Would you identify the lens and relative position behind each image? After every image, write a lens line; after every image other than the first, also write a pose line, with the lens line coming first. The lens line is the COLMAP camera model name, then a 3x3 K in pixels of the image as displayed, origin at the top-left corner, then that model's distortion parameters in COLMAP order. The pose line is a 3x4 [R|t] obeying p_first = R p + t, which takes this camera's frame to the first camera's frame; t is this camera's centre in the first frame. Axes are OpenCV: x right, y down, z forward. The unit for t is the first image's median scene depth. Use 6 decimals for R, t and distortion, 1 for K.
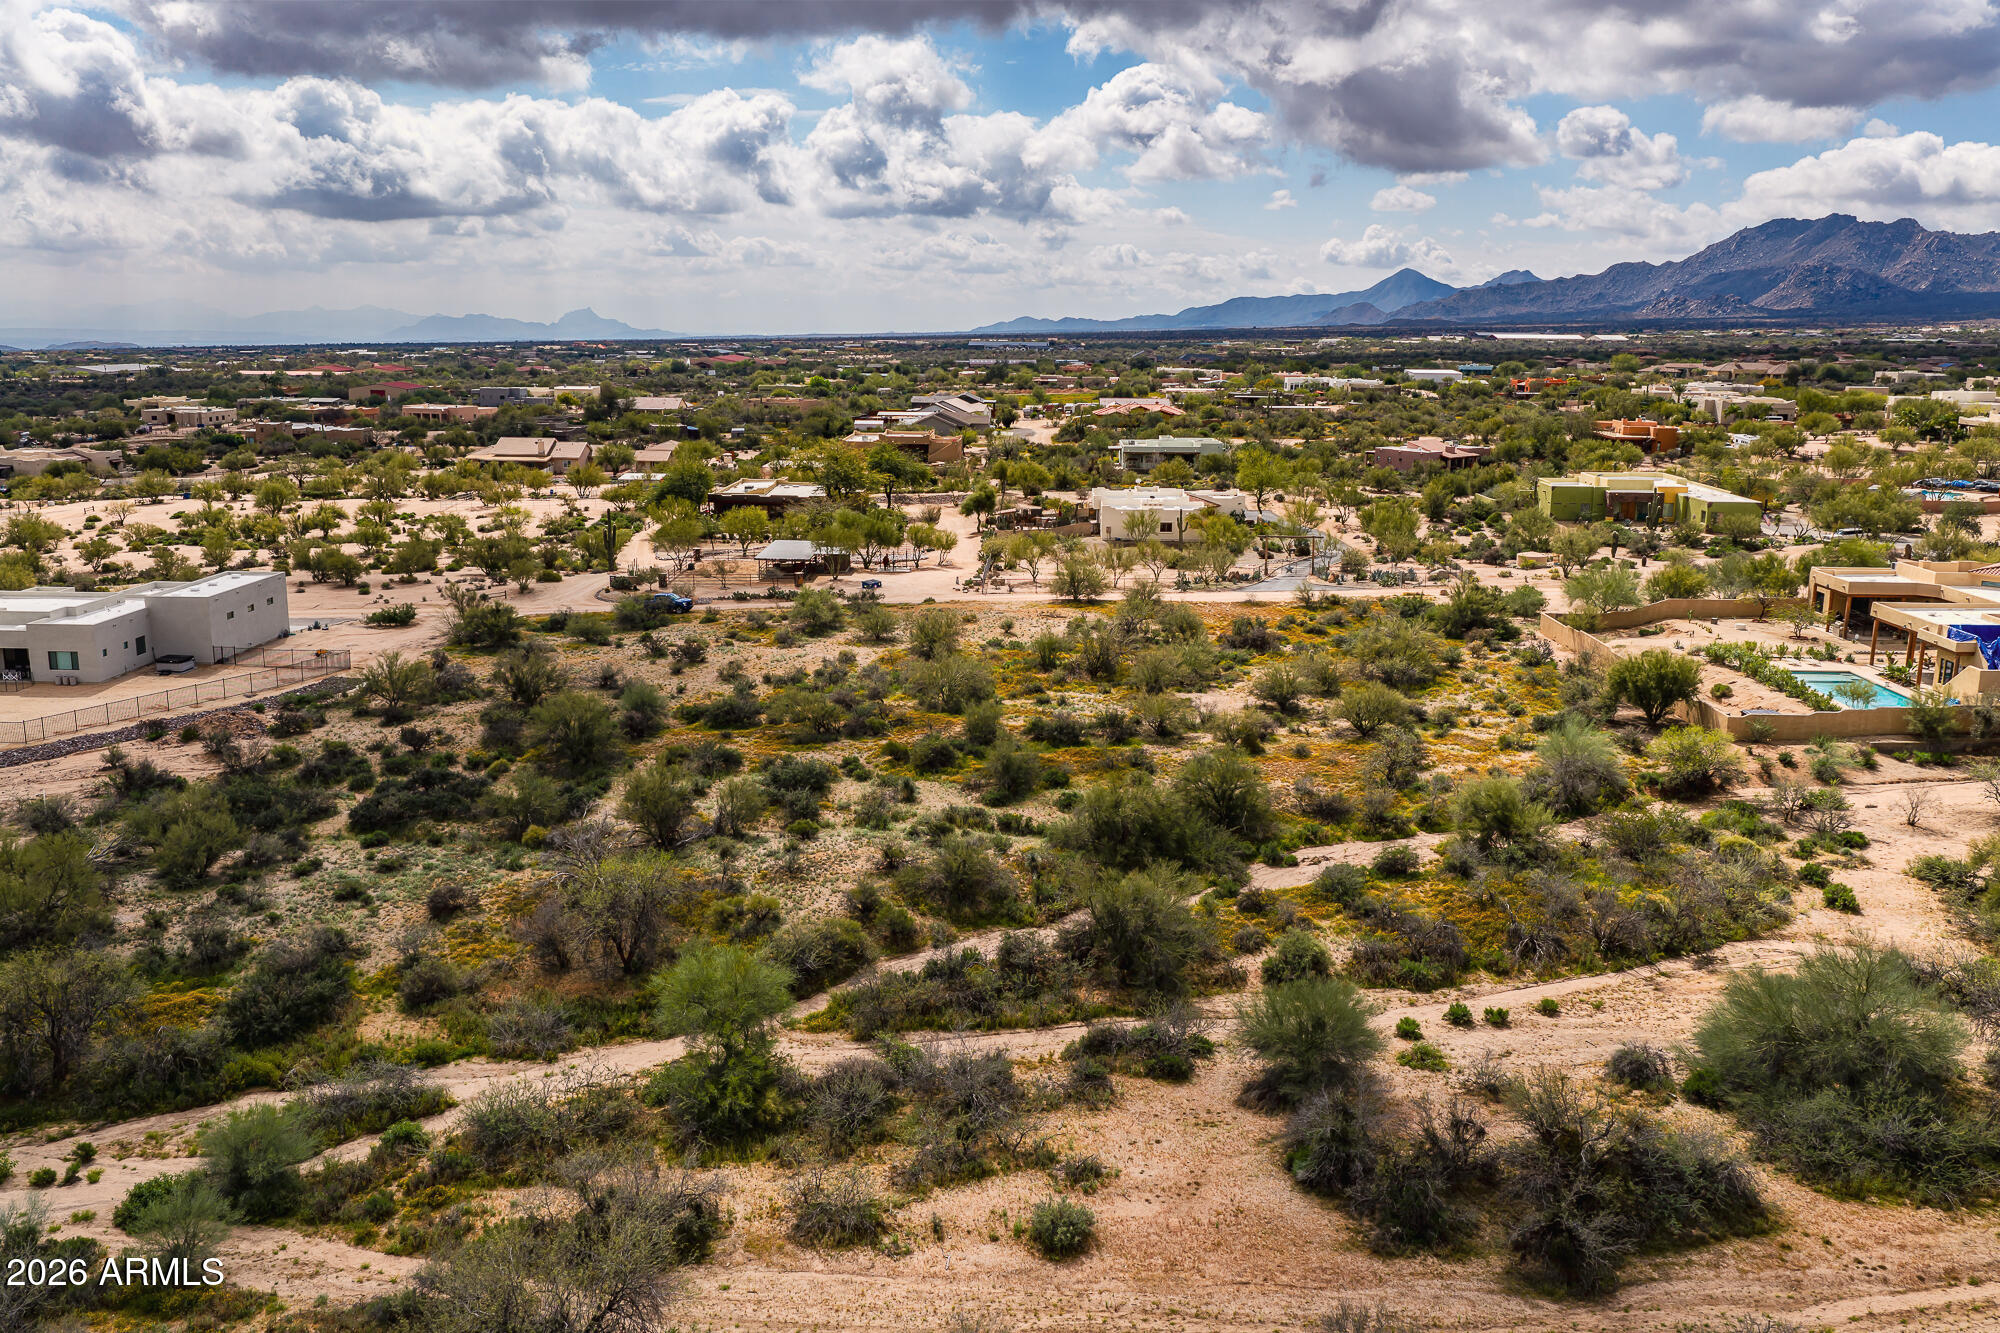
lens RADIAL K [[1650.6, 0, 1000.0], [0, 1650.6, 666.5], [0, 0, 1]] dist [0.004841, -0.014695]
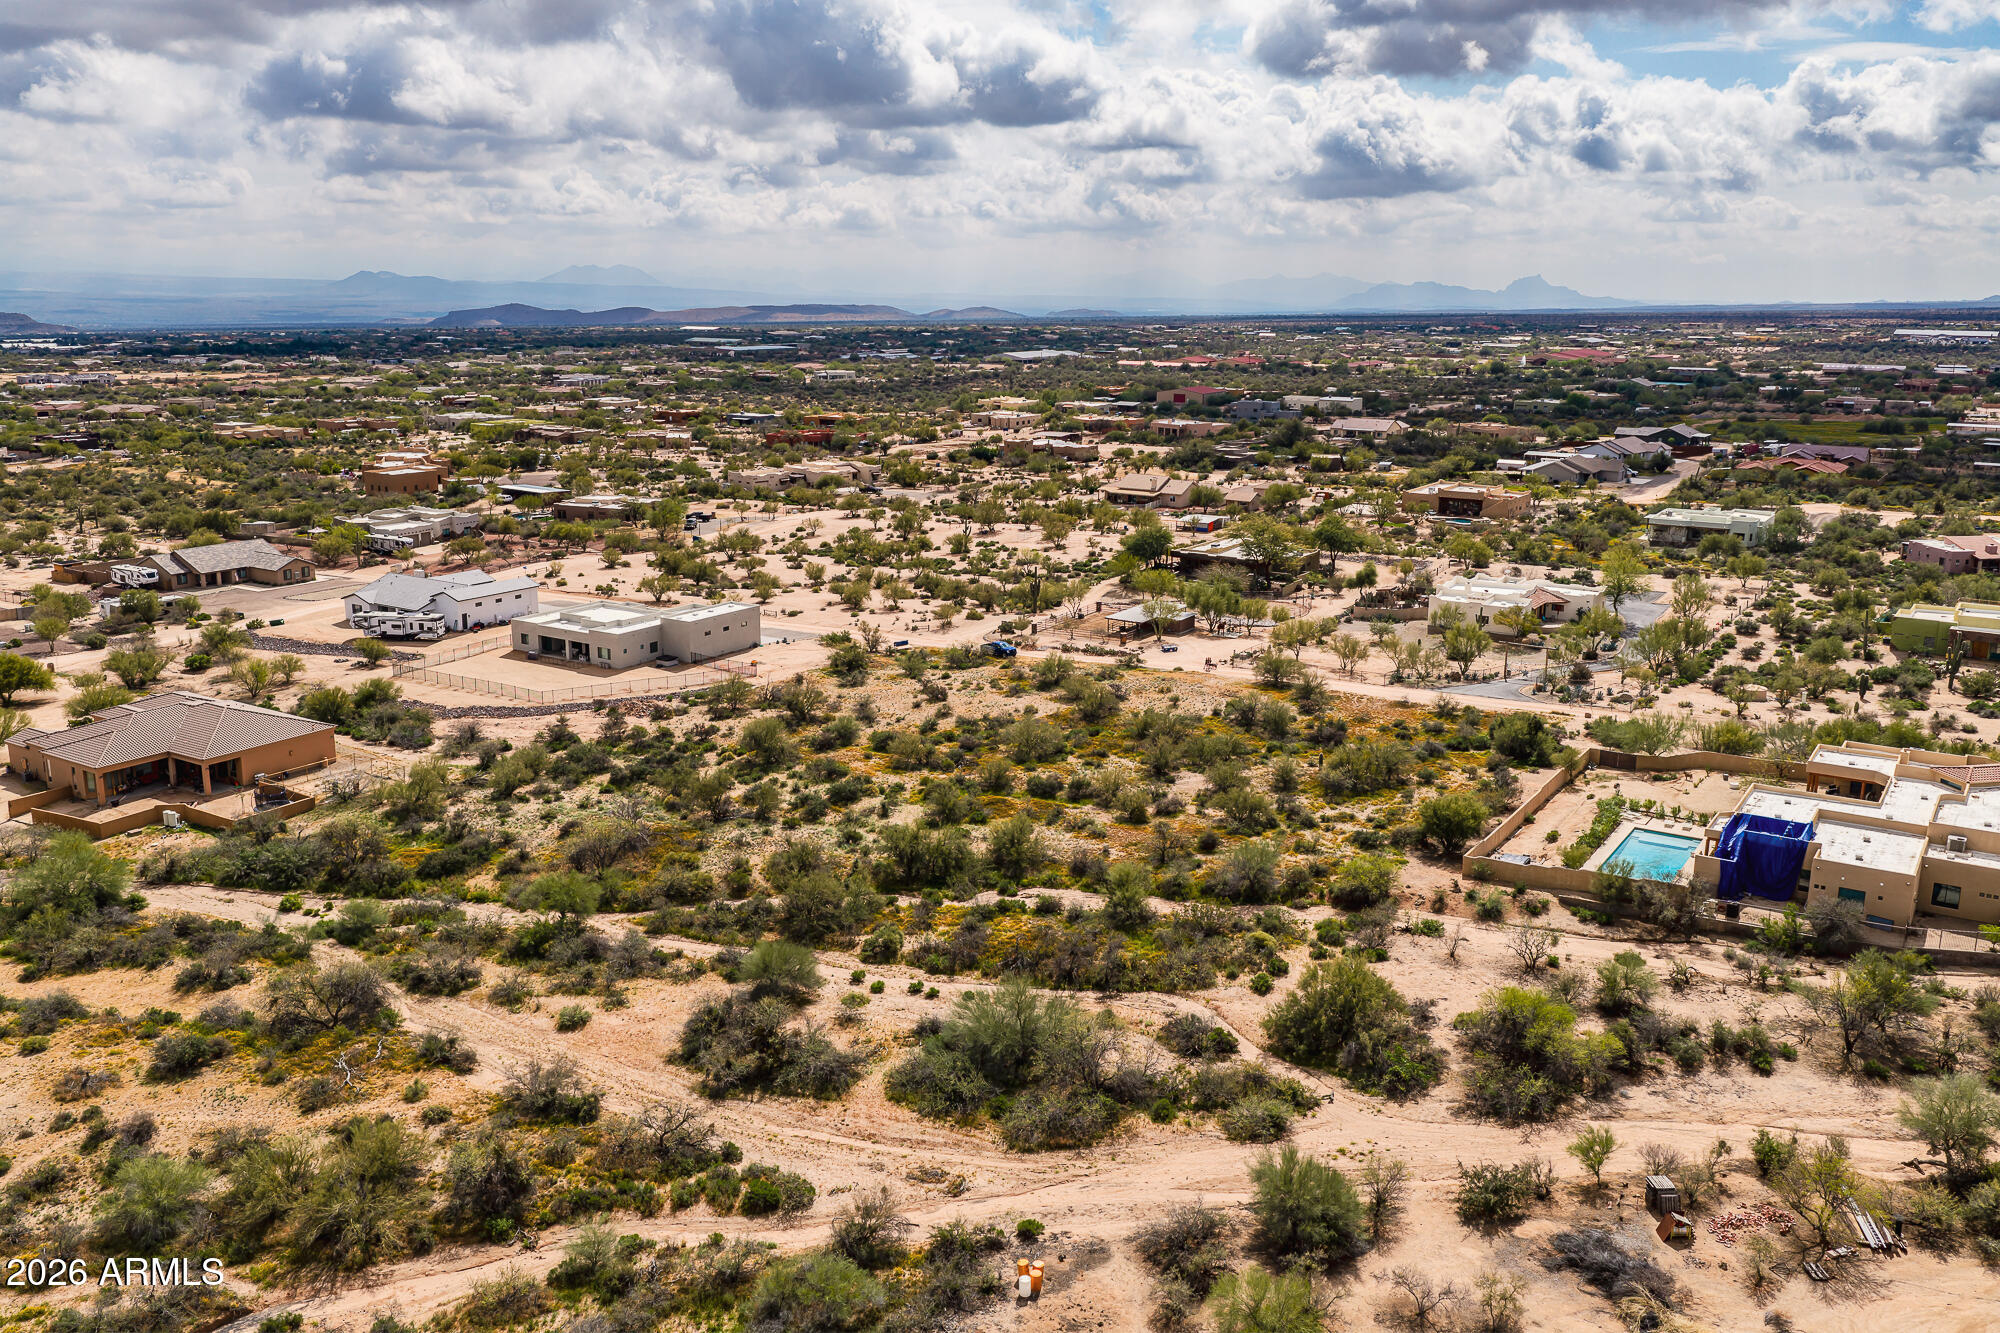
lens RADIAL K [[1639.3, 0, 1002.5], [0, 1639.3, 696.6], [0, 0, 1]] dist [0.008826, -0.006771]
pose [[0.854049, 0.125030, -0.504943, 0.728448], [-0.105728, 0.992146, 0.066841, -0.132991], [0.509334, -0.003699, 0.860561, -0.266307]]
